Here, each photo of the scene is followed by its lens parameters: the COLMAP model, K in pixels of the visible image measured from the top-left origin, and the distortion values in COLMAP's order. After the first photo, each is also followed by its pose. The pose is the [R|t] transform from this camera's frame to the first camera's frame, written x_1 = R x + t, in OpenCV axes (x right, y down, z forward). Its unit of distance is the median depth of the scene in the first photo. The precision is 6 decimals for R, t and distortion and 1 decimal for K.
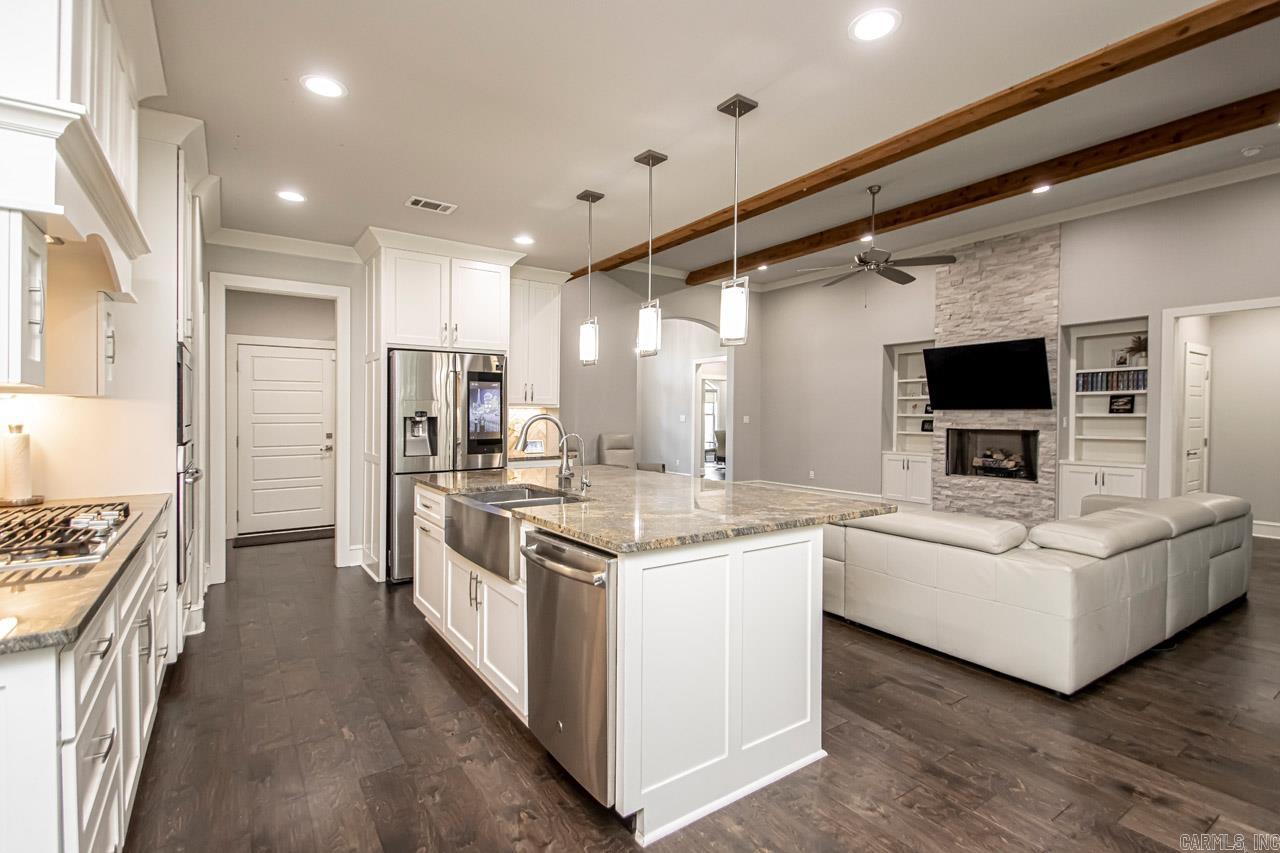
lens RADIAL K [[585.7, 0, 645.7], [0, 585.7, 422.4], [0, 0, 1]] dist [0.026935, -0.014389]
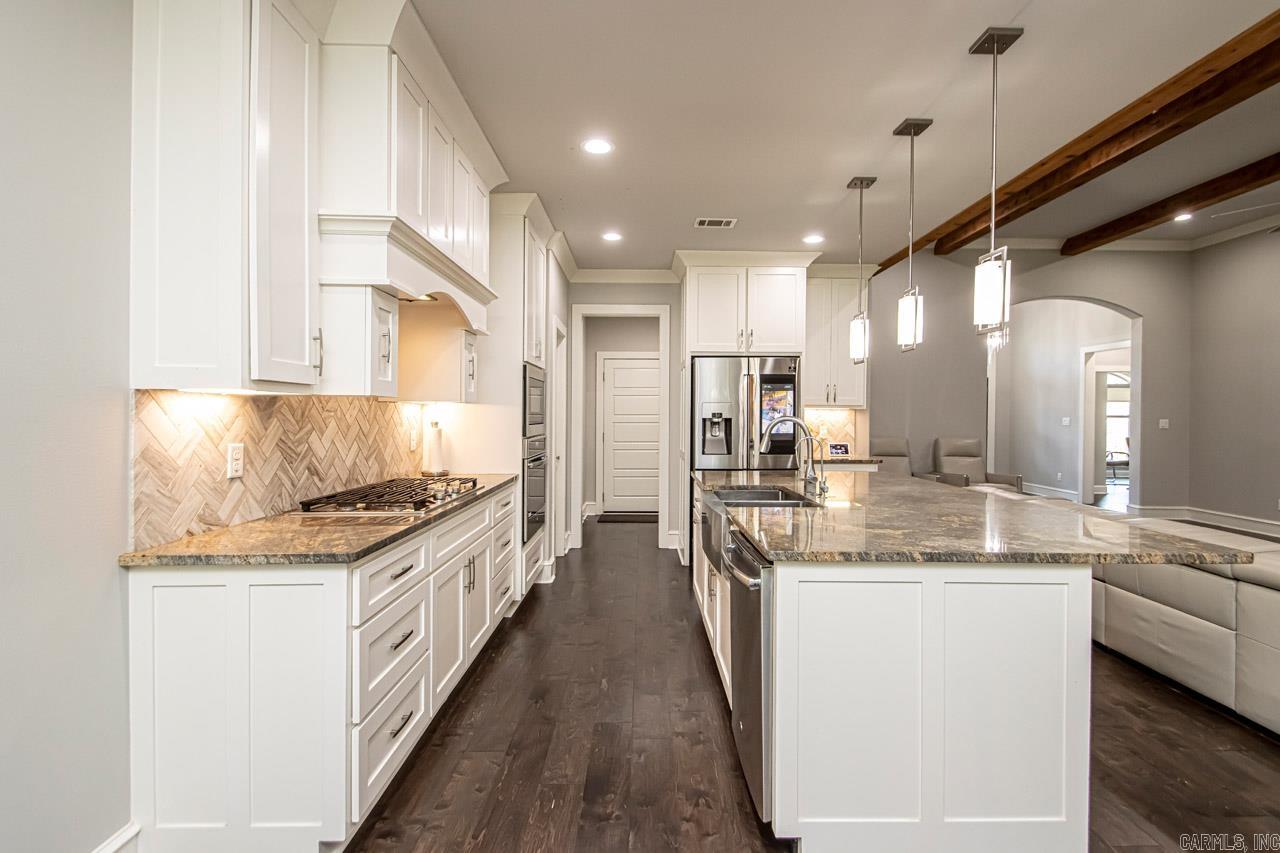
lens RADIAL K [[591.5, 0, 659.8], [0, 591.5, 417.9], [0, 0, 1]] dist [0.029501, -0.018502]
pose [[0.834985, 0.004437, -0.550255, 0.132625], [-0.010094, 0.999923, -0.007253, -0.000752], [0.550180, 0.011610, 0.834965, 0.032054]]
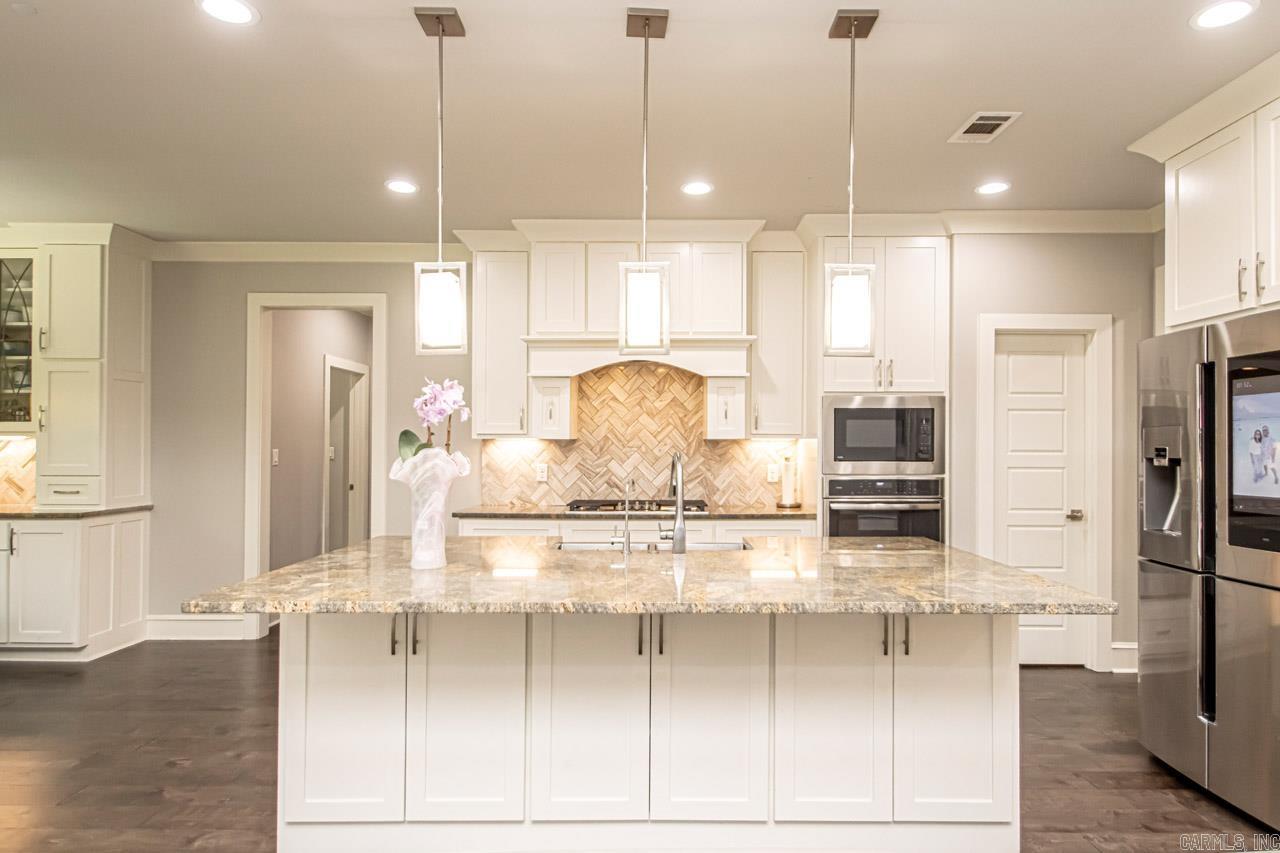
lens RADIAL K [[746.5, 0, 640.2], [0, 746.5, 437.4], [0, 0, 1]] dist [0.004907, 0.001263]
pose [[-0.575095, -0.010337, -0.818022, 0.450259], [-0.013321, 0.999906, -0.003270, -0.019909], [0.817978, 0.009016, -0.575178, 1.008628]]
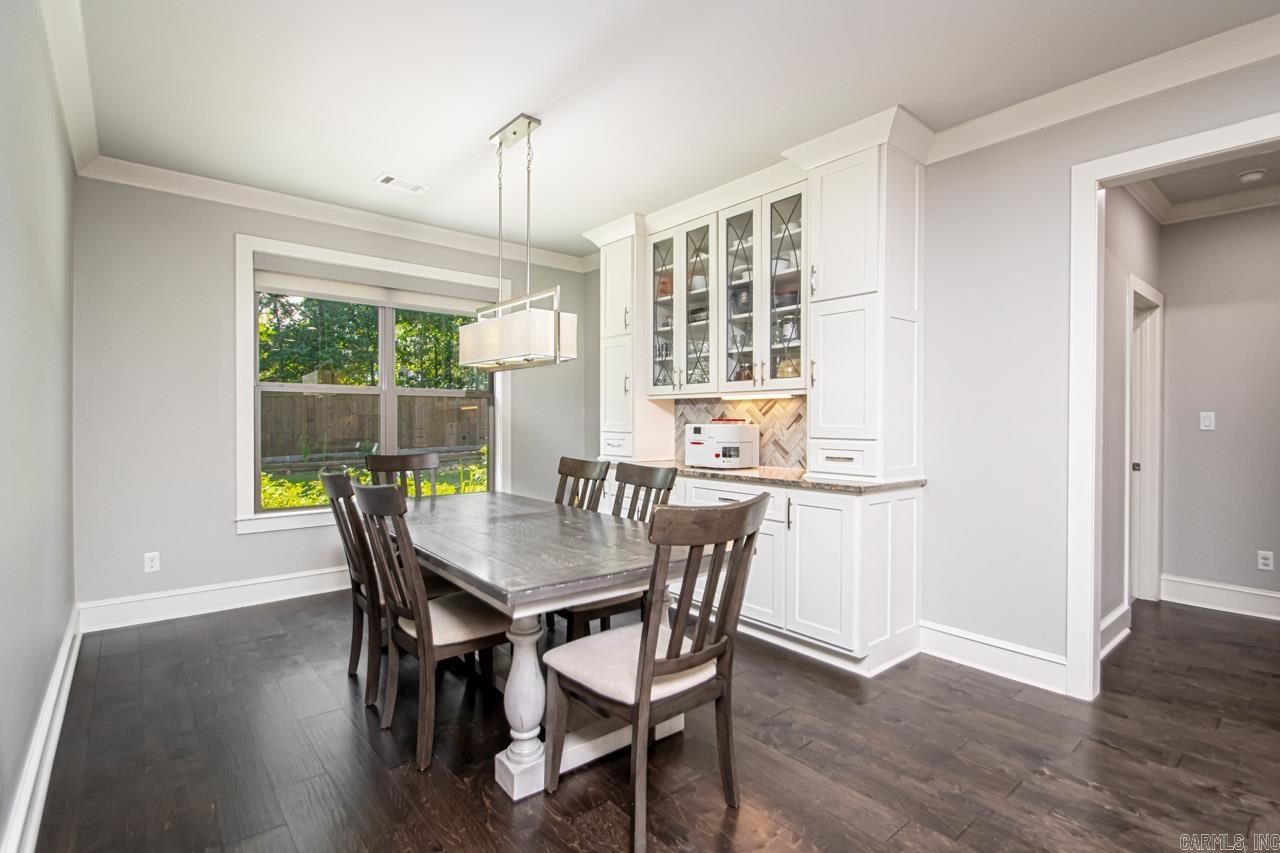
lens RADIAL K [[596.5, 0, 650.6], [0, 596.5, 425.5], [0, 0, 1]] dist [0.022729, -0.019388]
pose [[-0.994201, -0.005966, -0.107370, 0.344883], [-0.008324, 0.999734, 0.021524, 0.012720], [0.107213, 0.022293, -0.993986, 0.411027]]
